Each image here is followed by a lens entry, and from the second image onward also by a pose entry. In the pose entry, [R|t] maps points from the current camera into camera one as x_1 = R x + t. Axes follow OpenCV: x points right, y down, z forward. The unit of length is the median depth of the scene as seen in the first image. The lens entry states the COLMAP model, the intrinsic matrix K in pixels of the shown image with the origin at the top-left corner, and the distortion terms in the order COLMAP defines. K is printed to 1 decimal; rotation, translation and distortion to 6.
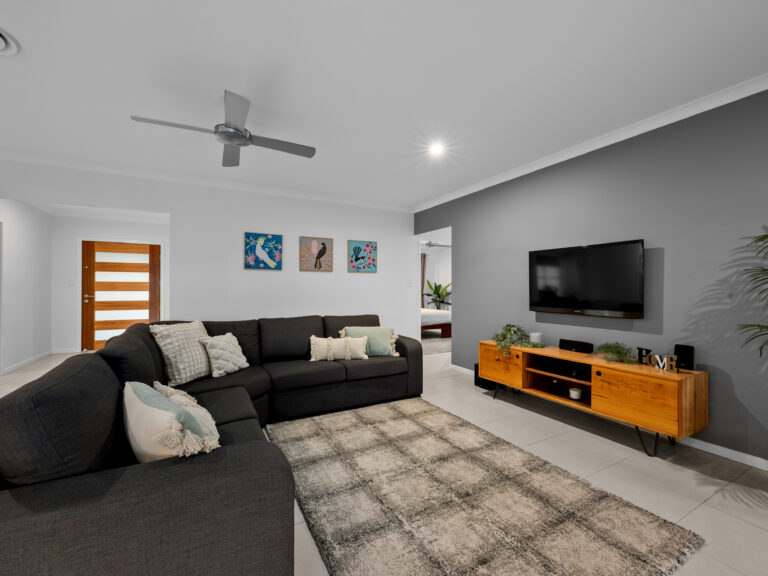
lens RADIAL K [[331.2, 0, 385.8], [0, 331.2, 289.6], [0, 0, 1]] dist [0.003686, 0.000227]
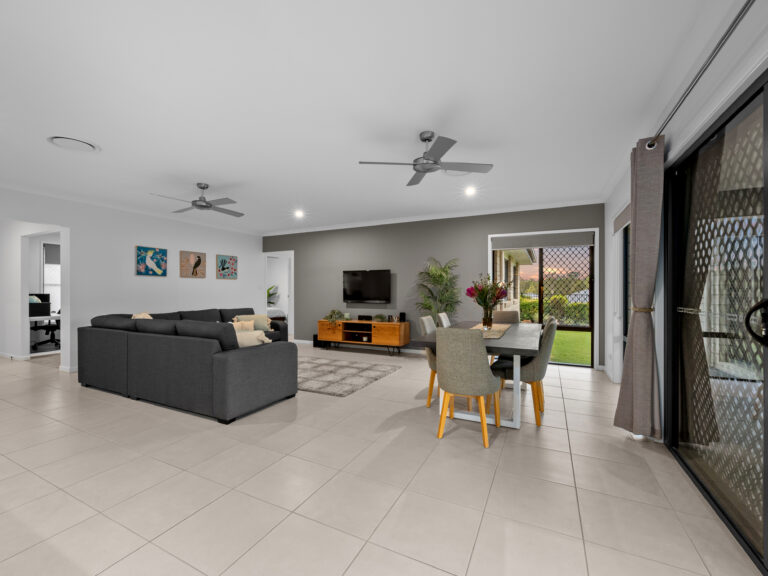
lens RADIAL K [[331.2, 0, 381.7], [0, 331.2, 291.8], [0, 0, 1]] dist [0.003686, 0.000227]
pose [[0.826800, -0.003745, 0.562484, -0.390889], [0.004240, 0.999991, 0.000425, 0.003768], [-0.562480, 0.002033, 0.826808, -0.597695]]
